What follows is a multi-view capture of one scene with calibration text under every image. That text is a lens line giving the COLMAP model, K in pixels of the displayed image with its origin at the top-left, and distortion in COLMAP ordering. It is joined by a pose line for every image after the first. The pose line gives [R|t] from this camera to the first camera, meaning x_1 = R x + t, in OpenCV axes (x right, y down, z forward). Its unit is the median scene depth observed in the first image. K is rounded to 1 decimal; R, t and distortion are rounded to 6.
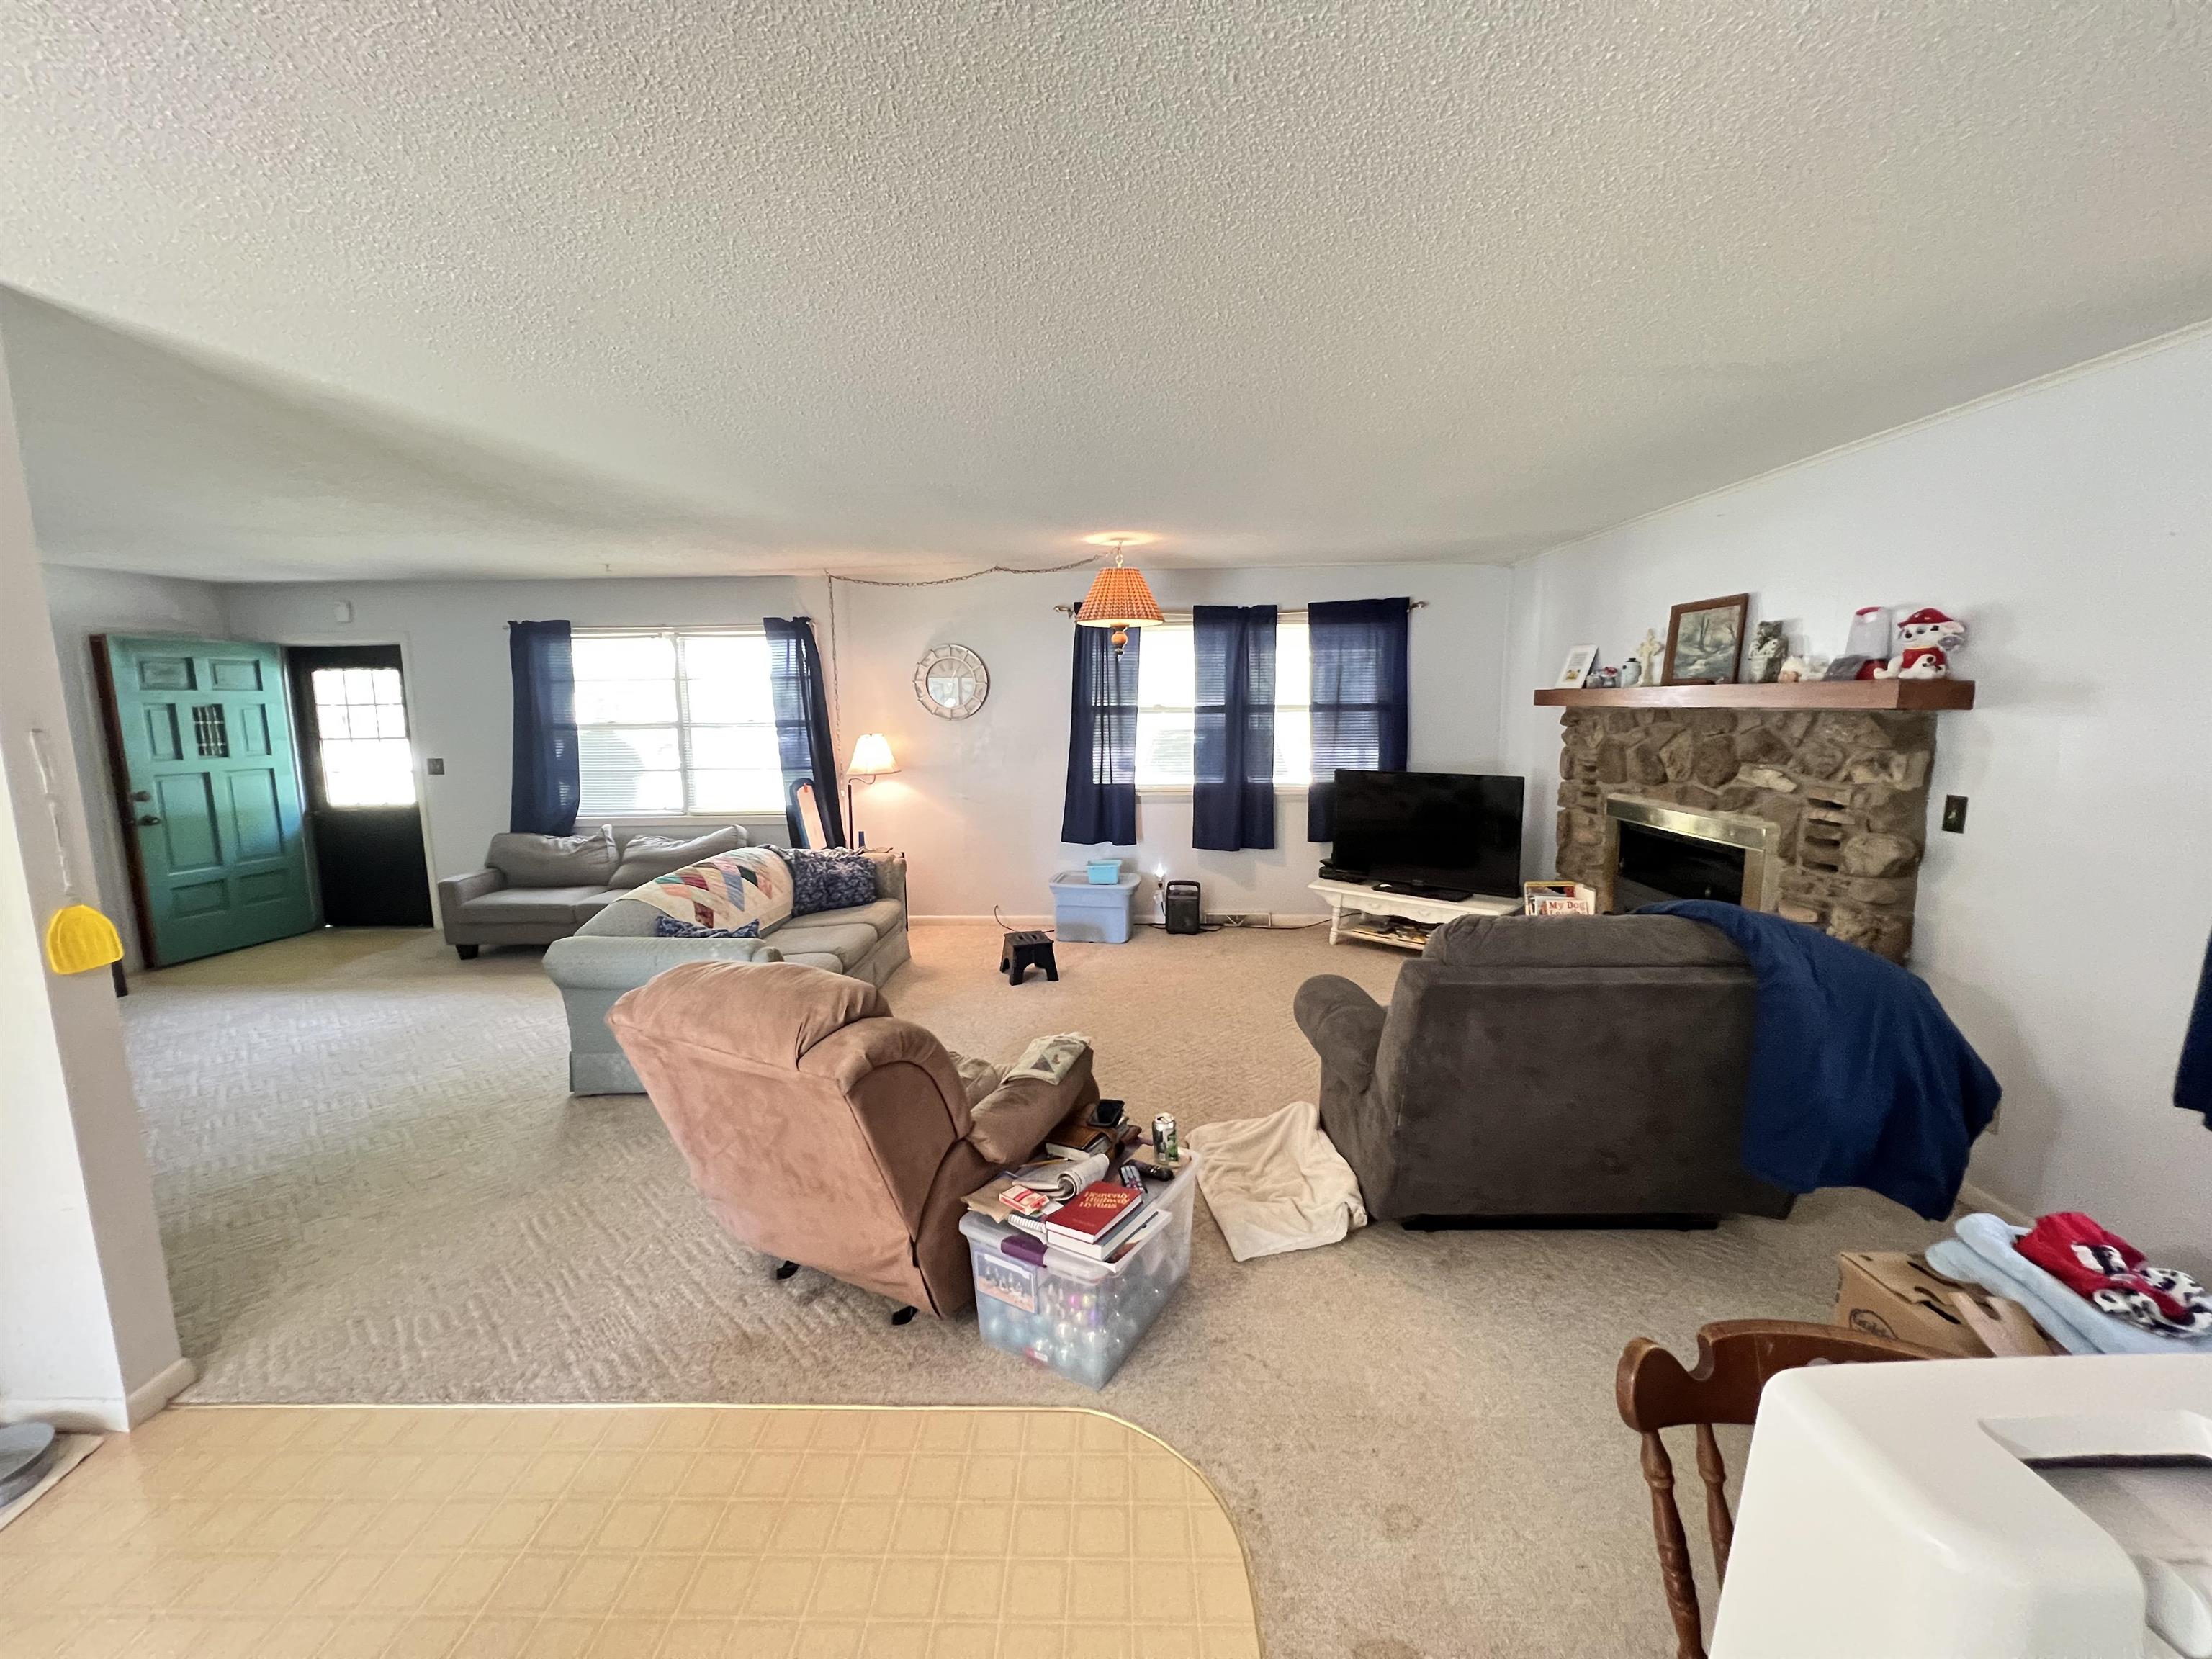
lens RADIAL K [[886.6, 0, 1099.0], [0, 886.6, 824.6], [0, 0, 1]] dist [-0.001663, -0.000362]
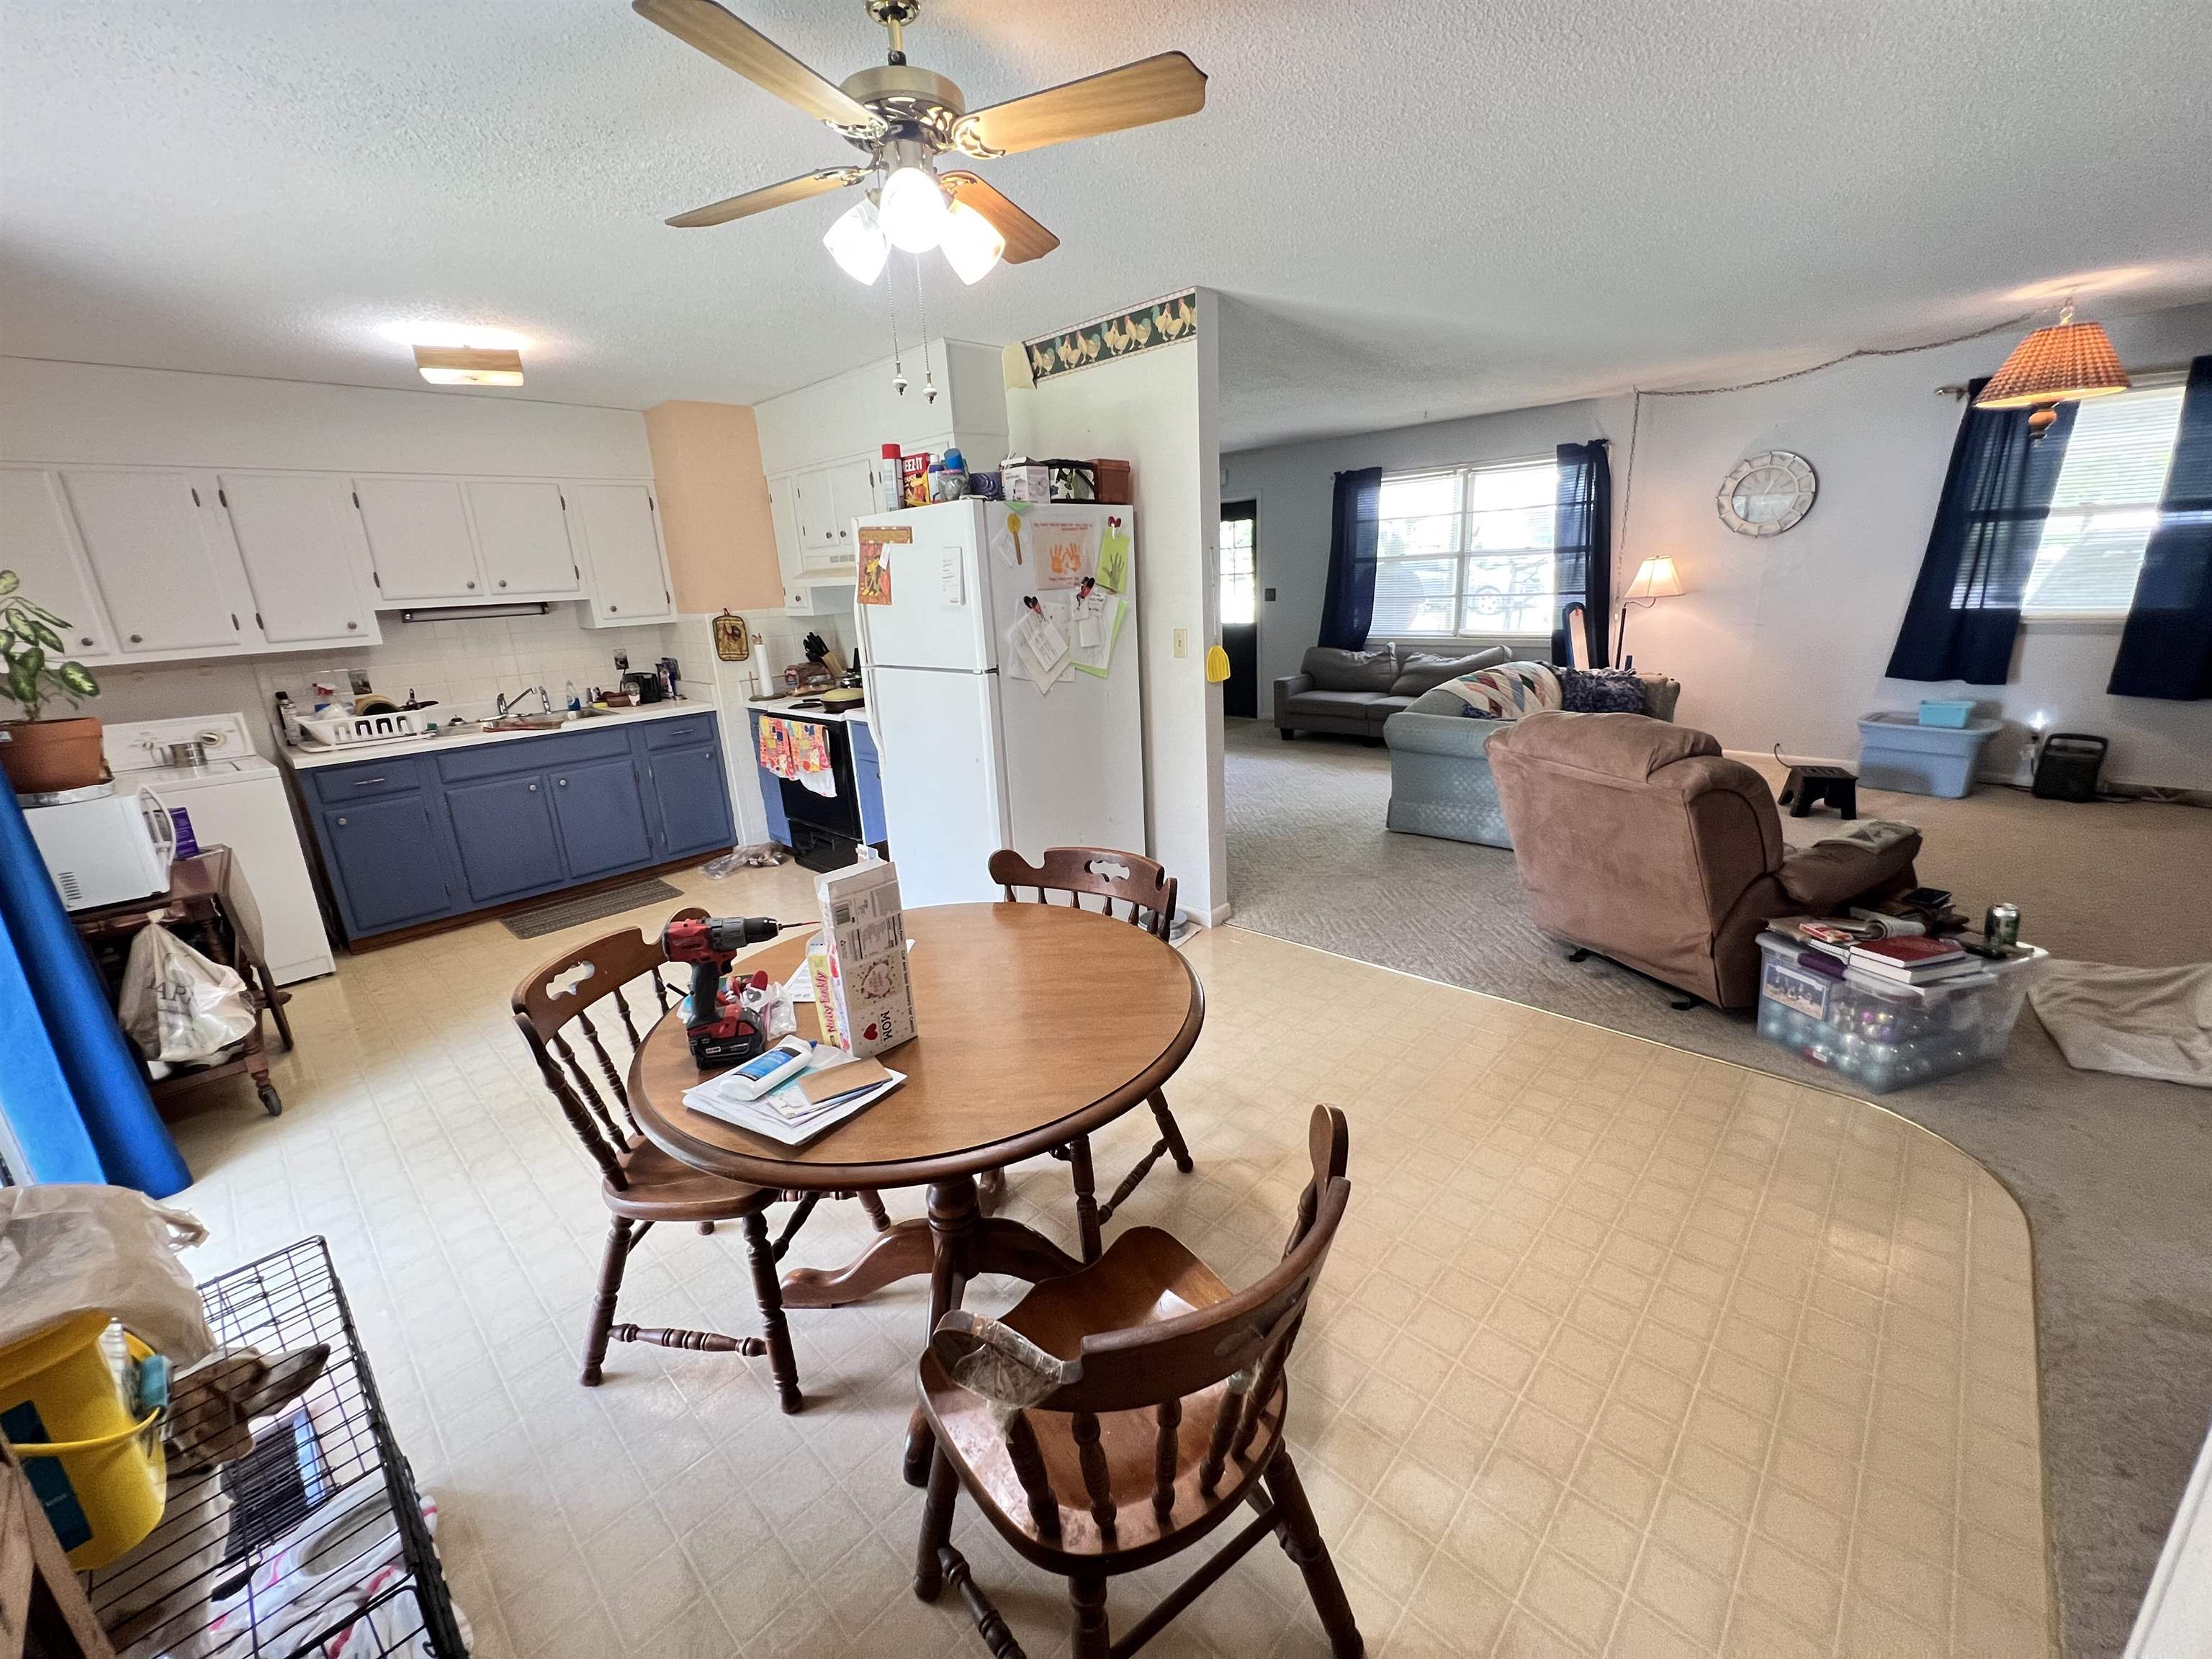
lens RADIAL K [[886.6, 0, 1096.0], [0, 886.6, 825.8], [0, 0, 1]] dist [-0.001663, -0.000362]
pose [[0.734875, 0.162329, -0.658489, -0.017816], [-0.049807, 0.981229, 0.186305, 0.044014], [0.676371, -0.104113, 0.729166, -0.194388]]
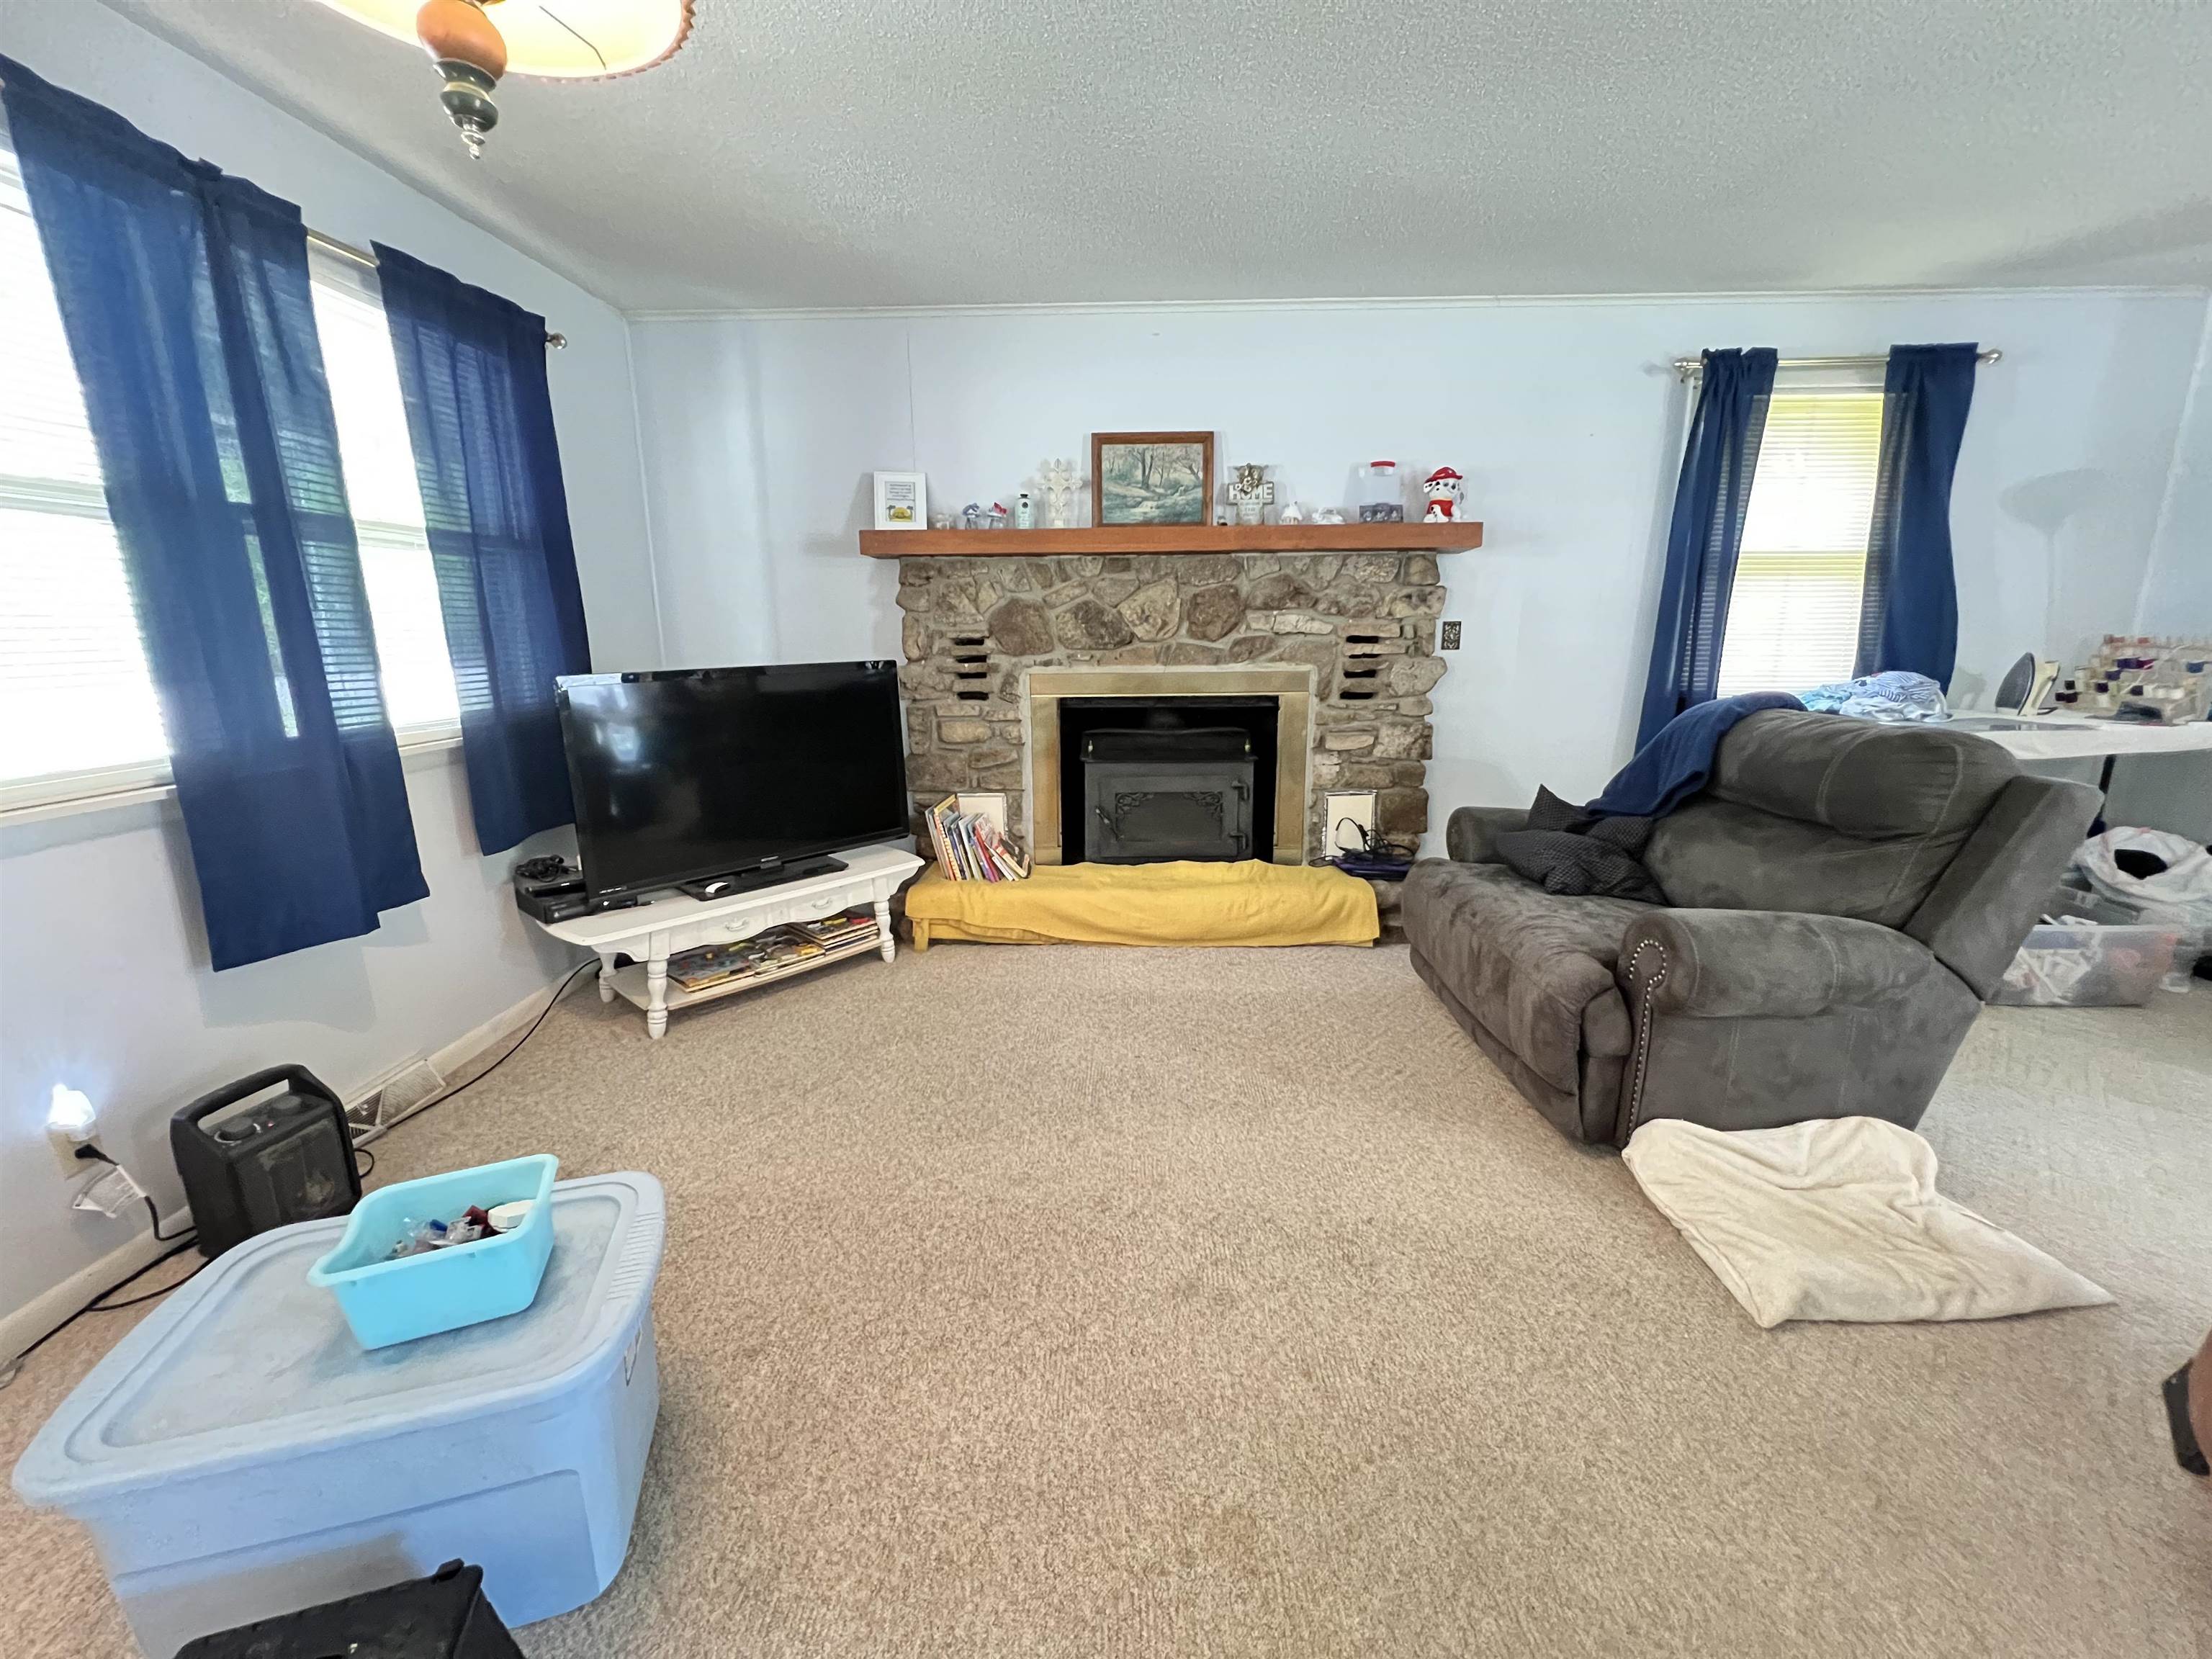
lens RADIAL K [[886.6, 0, 1099.4], [0, 886.6, 823.6], [0, 0, 1]] dist [-0.001663, -0.000362]
pose [[0.014862, -0.209927, 0.977604, -0.189932], [0.146711, 0.967588, 0.205546, -0.044187], [-0.989068, 0.140370, 0.045179, 0.748443]]
